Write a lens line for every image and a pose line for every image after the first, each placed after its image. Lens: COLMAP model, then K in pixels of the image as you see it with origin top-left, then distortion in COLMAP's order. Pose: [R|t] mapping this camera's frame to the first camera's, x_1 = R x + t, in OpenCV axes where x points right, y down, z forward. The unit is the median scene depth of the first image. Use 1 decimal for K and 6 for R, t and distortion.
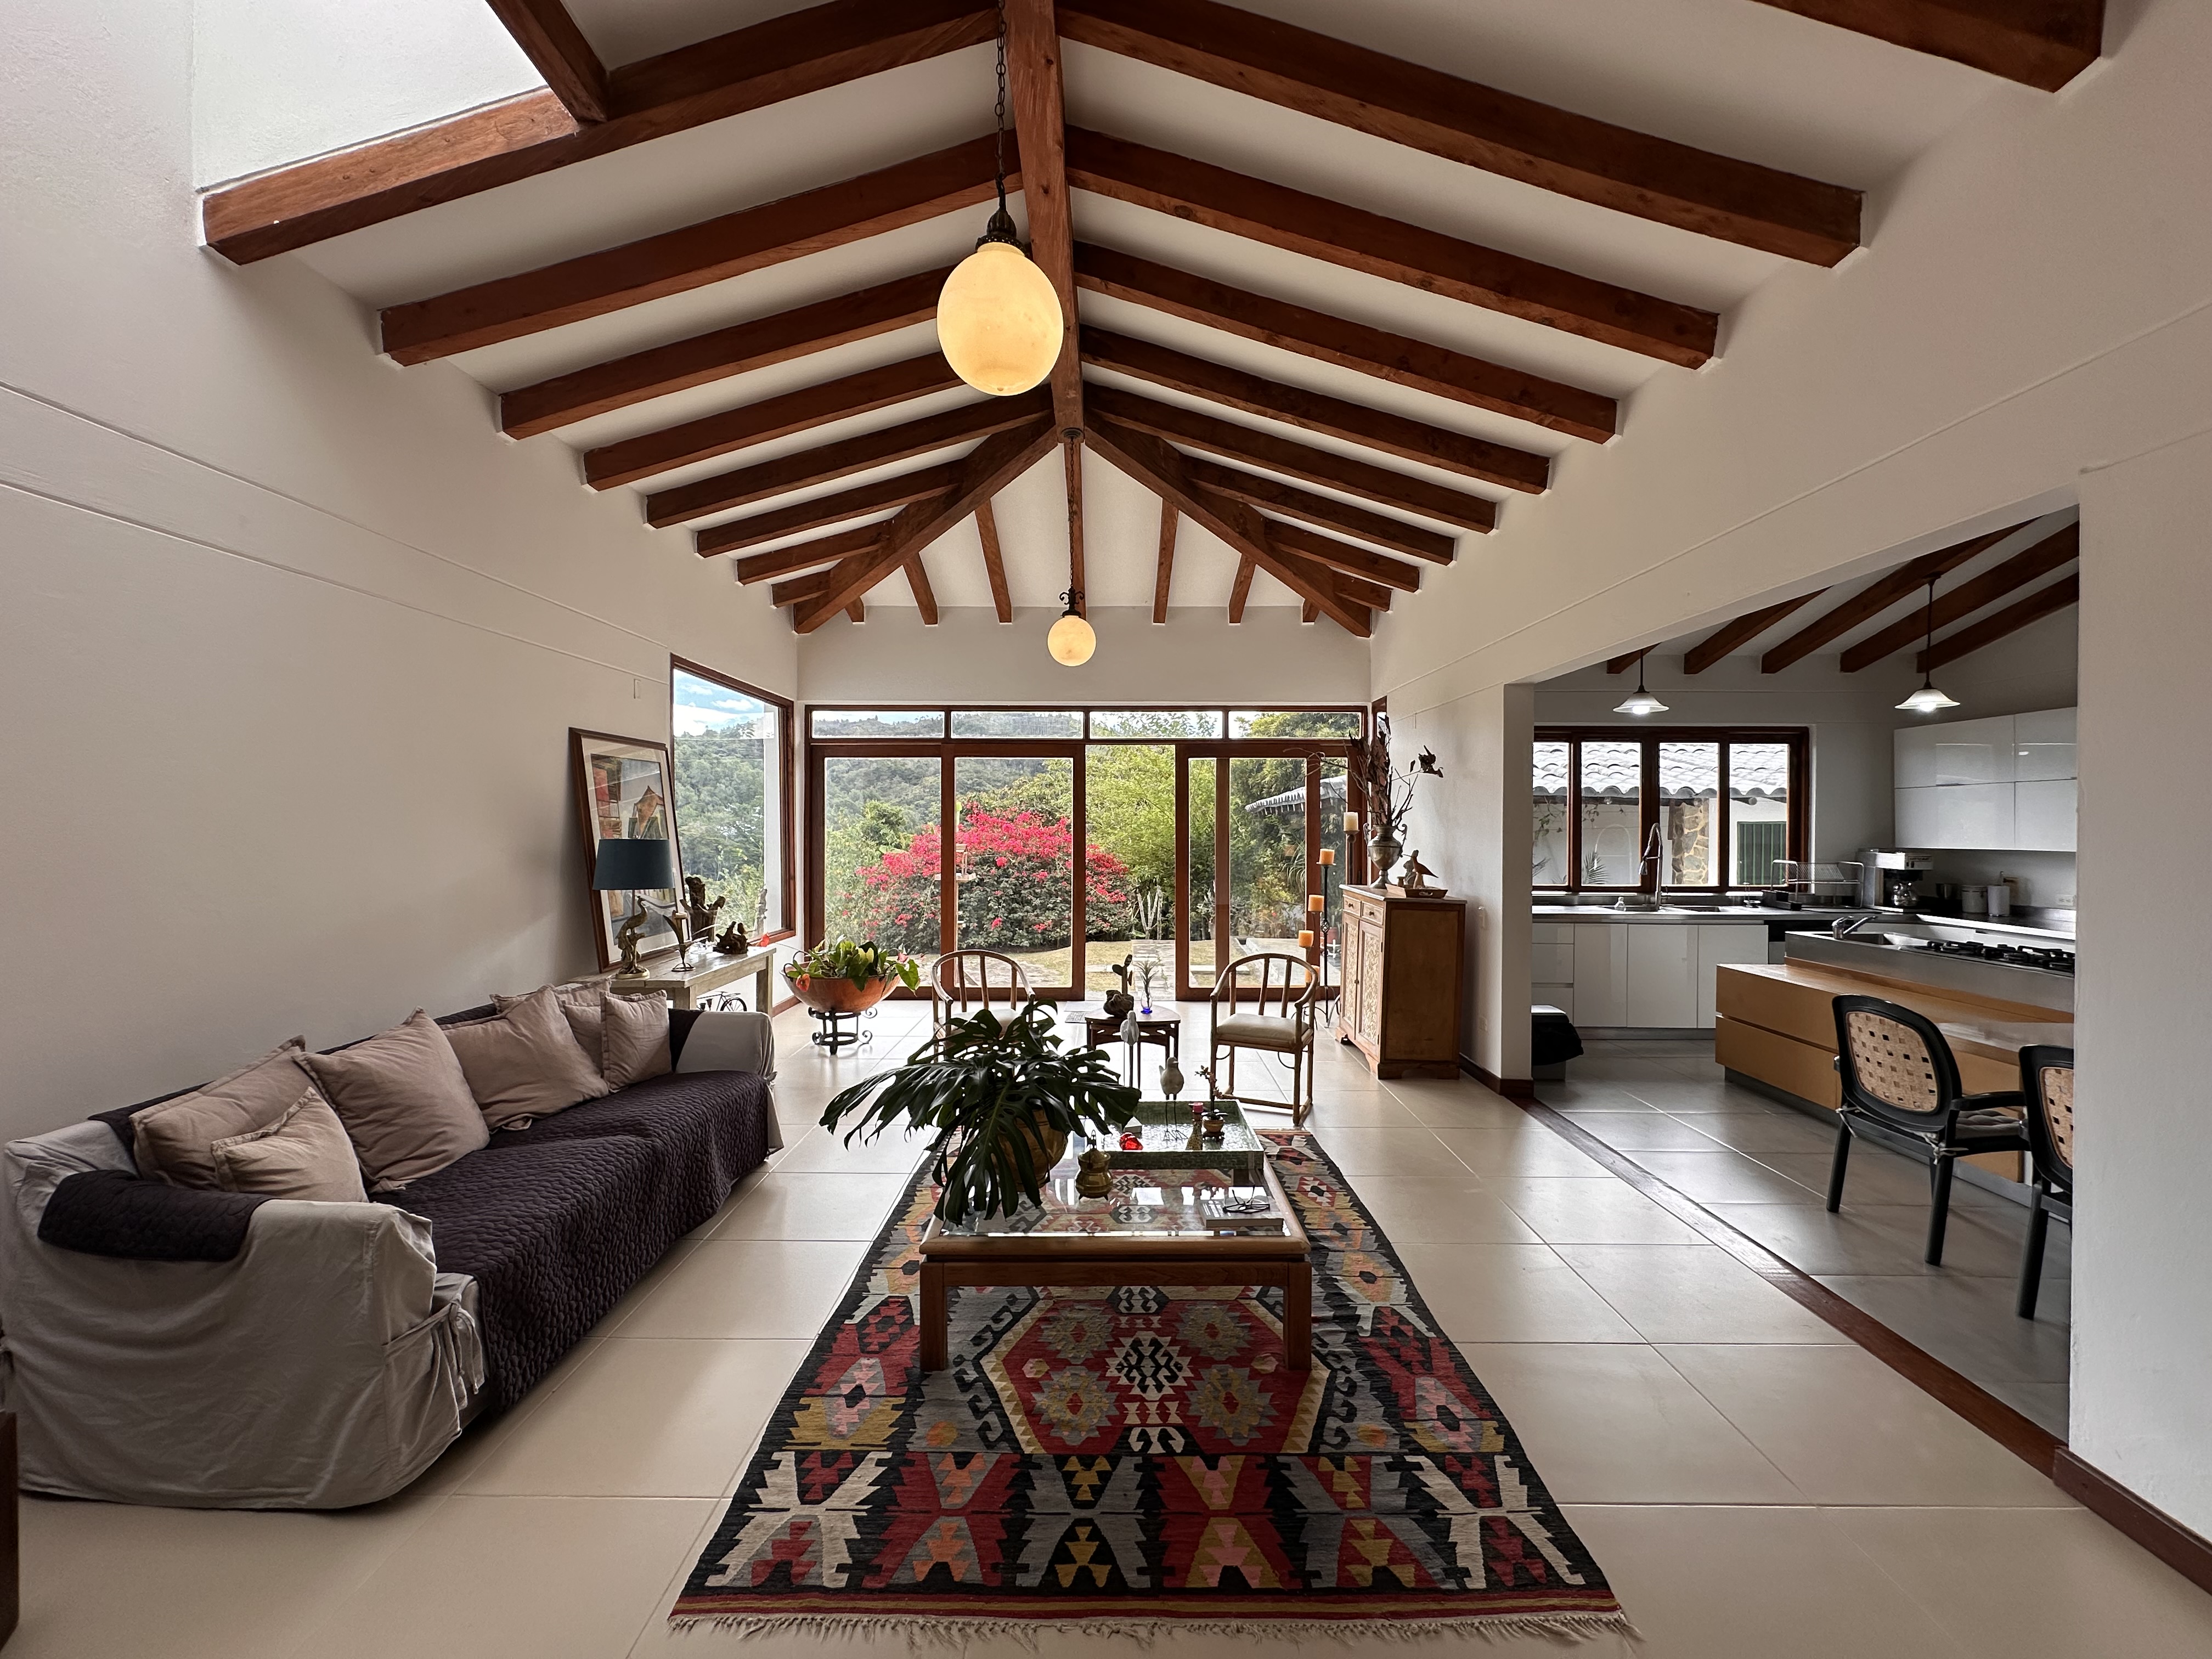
lens RADIAL K [[878.1, 0, 1103.2], [0, 878.1, 824.4], [0, 0, 1]] dist [-0.001786, -0.000072]
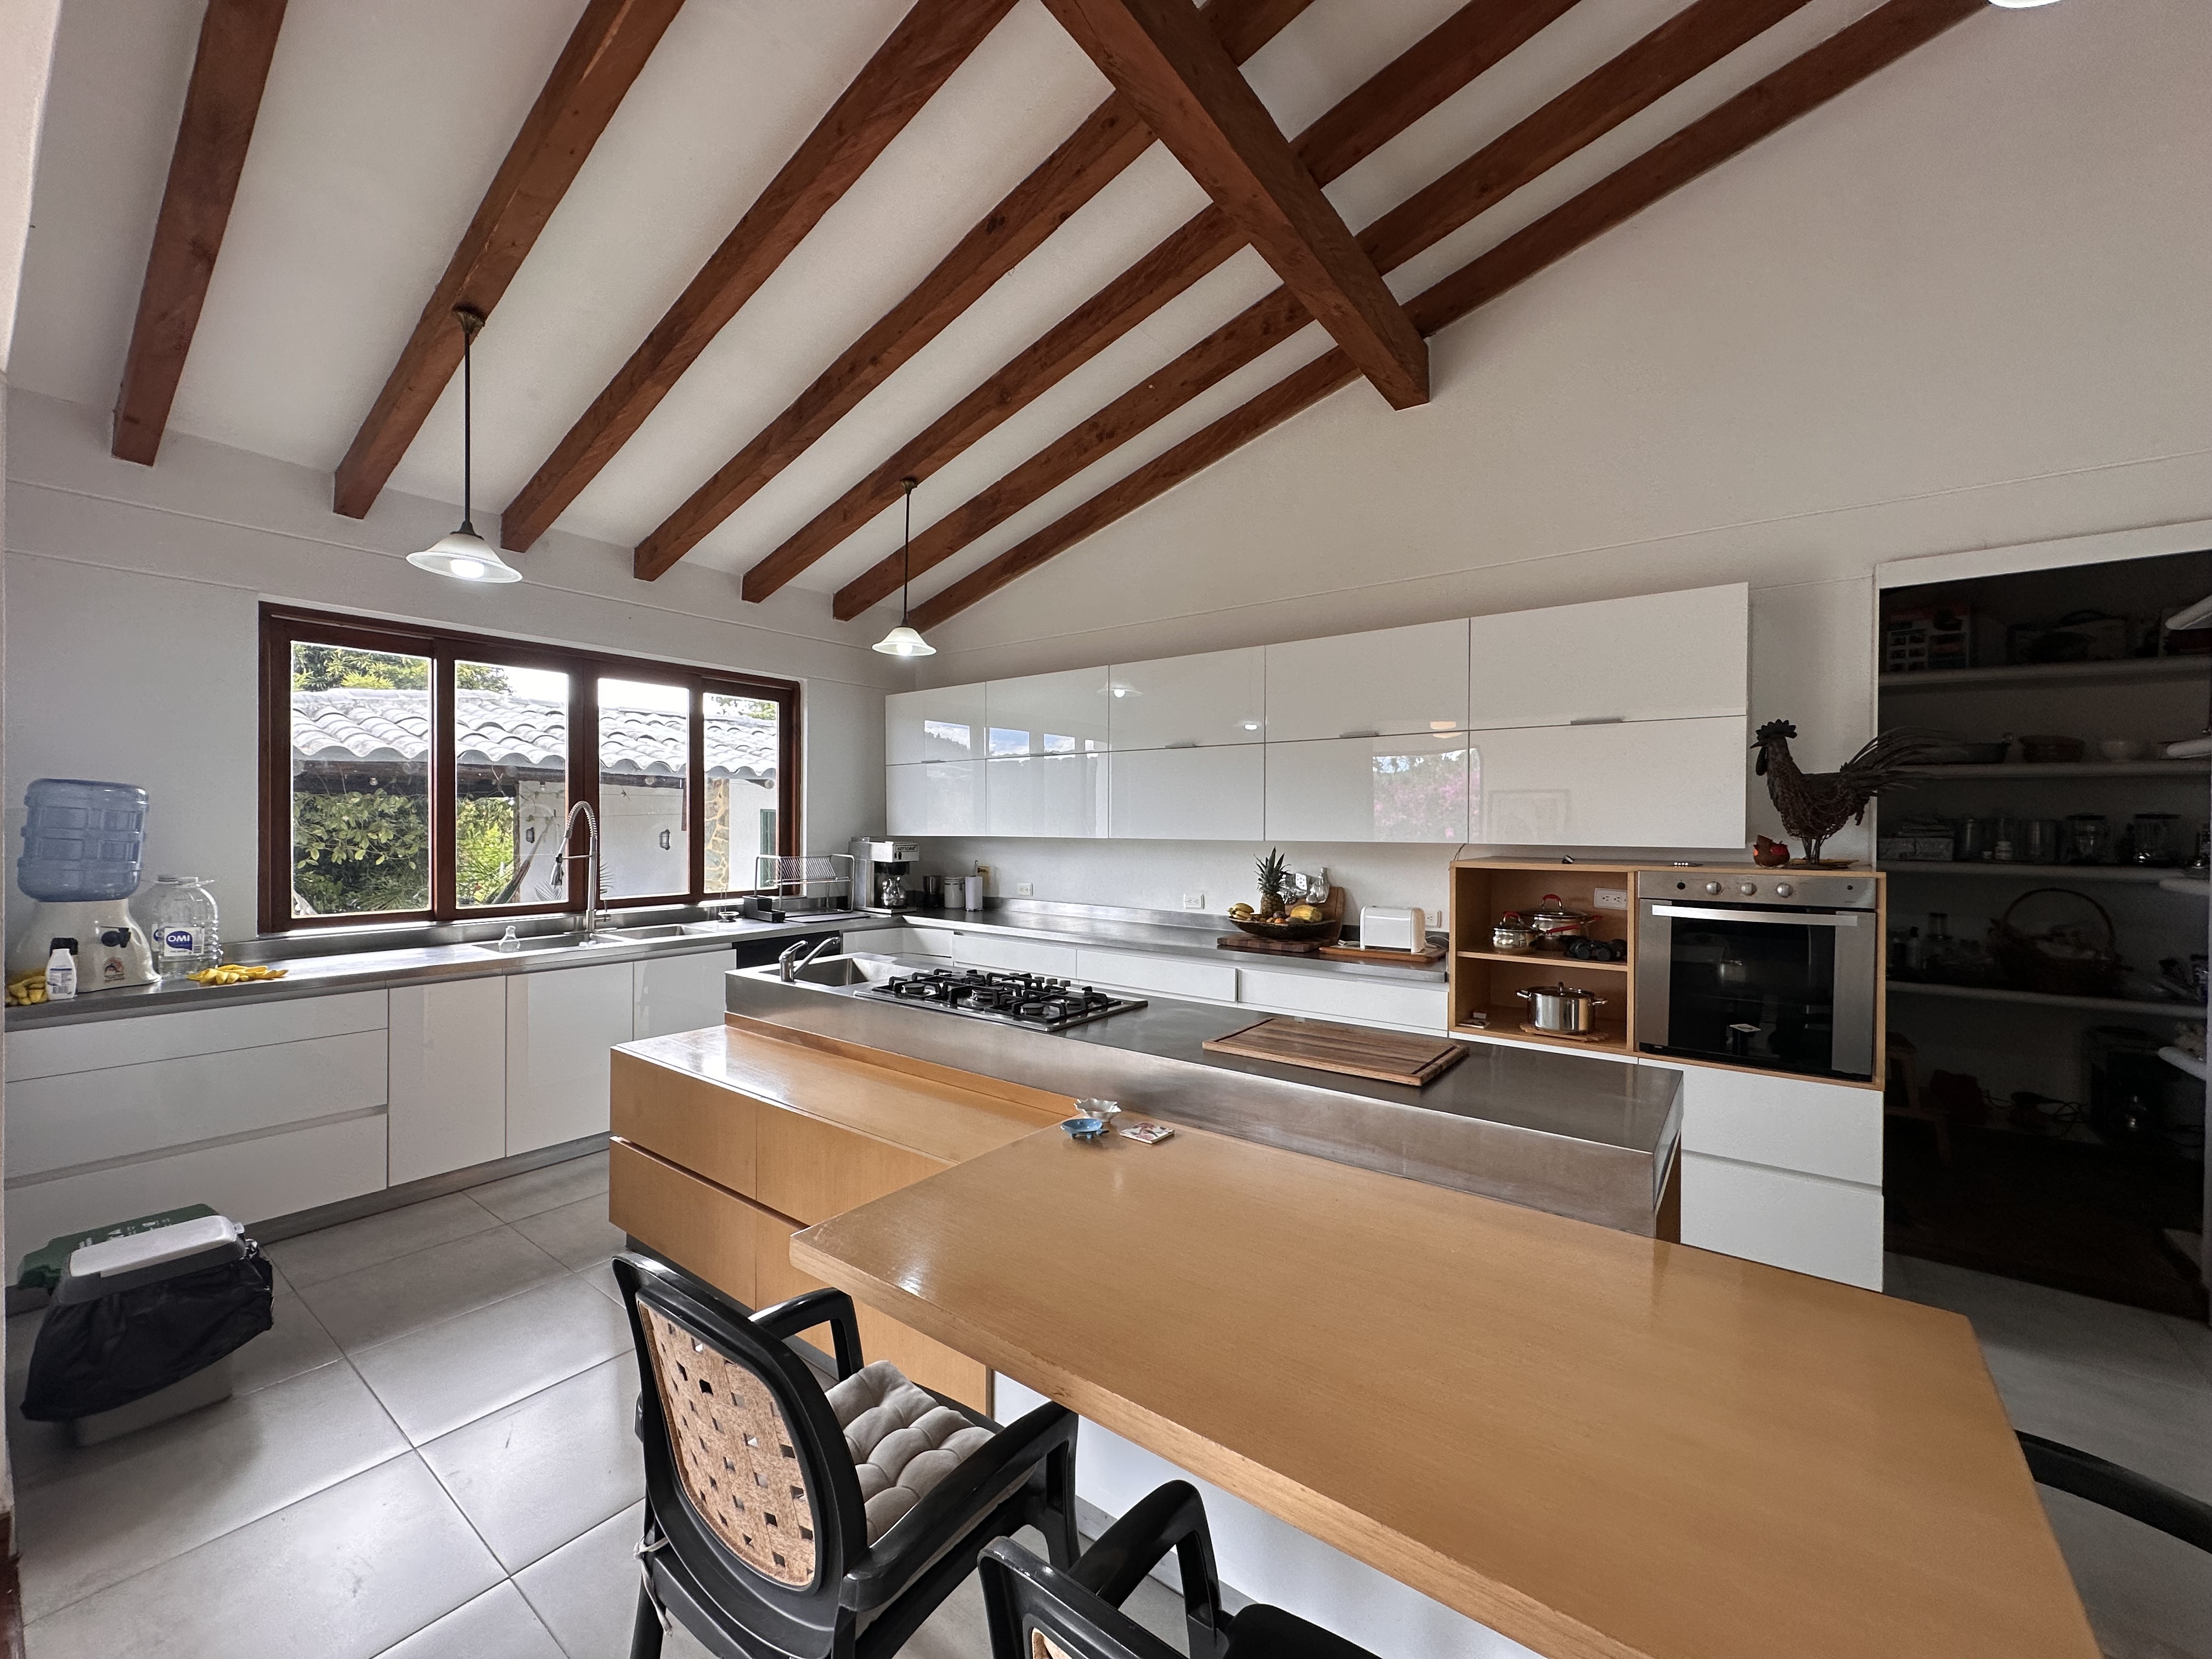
lens RADIAL K [[878.1, 0, 1104.0], [0, 878.1, 826.9], [0, 0, 1]] dist [-0.001786, -0.000072]
pose [[0.594060, -0.005065, 0.804405, 0.344728], [-0.001134, 0.999974, 0.007133, 0.011363], [-0.804420, -0.005150, 0.594039, 0.327133]]
